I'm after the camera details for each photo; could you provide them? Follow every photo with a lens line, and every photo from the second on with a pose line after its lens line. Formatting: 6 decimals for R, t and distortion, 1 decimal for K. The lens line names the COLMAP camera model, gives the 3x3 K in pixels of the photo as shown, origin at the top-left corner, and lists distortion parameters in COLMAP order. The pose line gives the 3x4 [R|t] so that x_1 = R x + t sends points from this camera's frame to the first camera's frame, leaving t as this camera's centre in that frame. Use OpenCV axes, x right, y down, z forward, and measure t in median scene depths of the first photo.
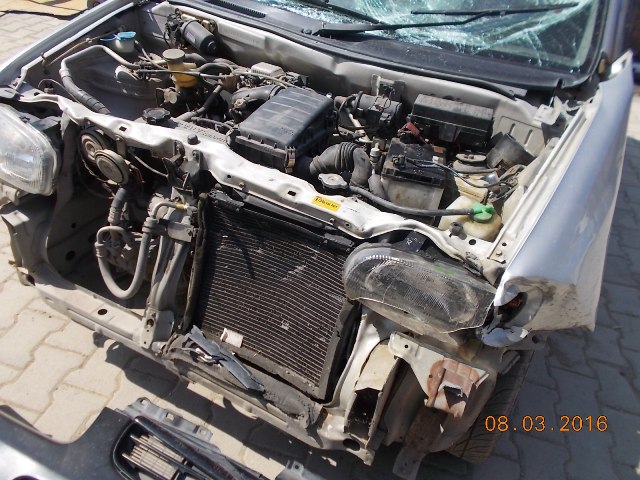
lens RADIAL K [[483.7, 0, 320.0], [0, 483.7, 240.0], [0, 0, 1]] dist [0.018182, -0.003339]
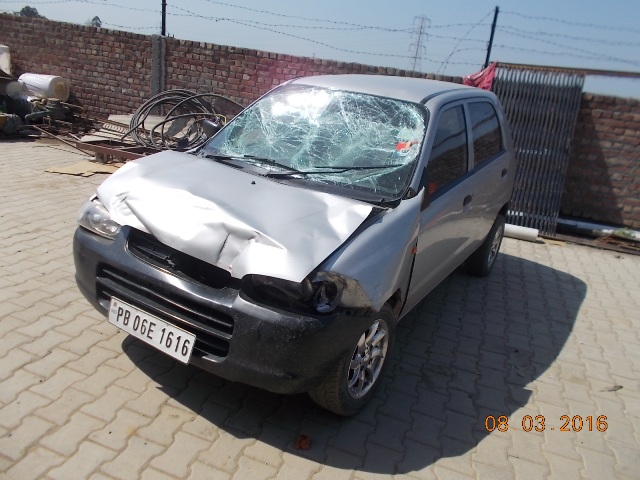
lens RADIAL K [[483.7, 0, 320.0], [0, 483.7, 240.0], [0, 0, 1]] dist [0.018182, -0.003339]
pose [[0.996769, 0.029782, -0.074603, 0.366808], [-0.051857, 0.947850, -0.314468, 0.427663], [0.061347, 0.317321, 0.946332, -0.758907]]
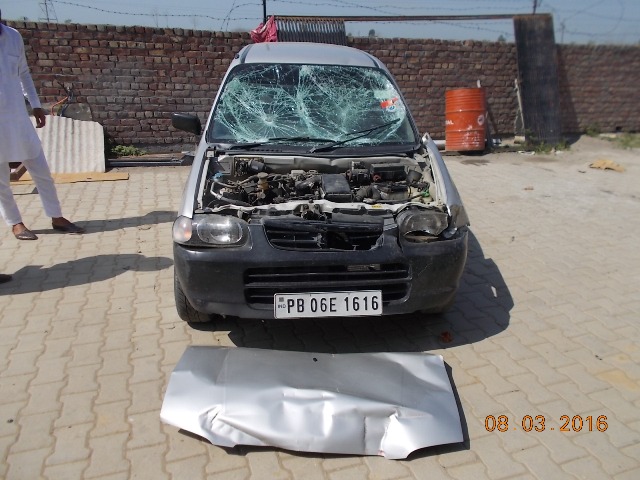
lens RADIAL K [[478.6, 0, 322.0], [0, 478.6, 227.1], [0, 0, 1]] dist [0.038775, -0.001650]
pose [[0.845012, -0.278662, 0.456401, -1.076971], [0.379066, 0.914146, -0.143685, 0.211384], [-0.377178, 0.294421, 0.878096, -0.821511]]
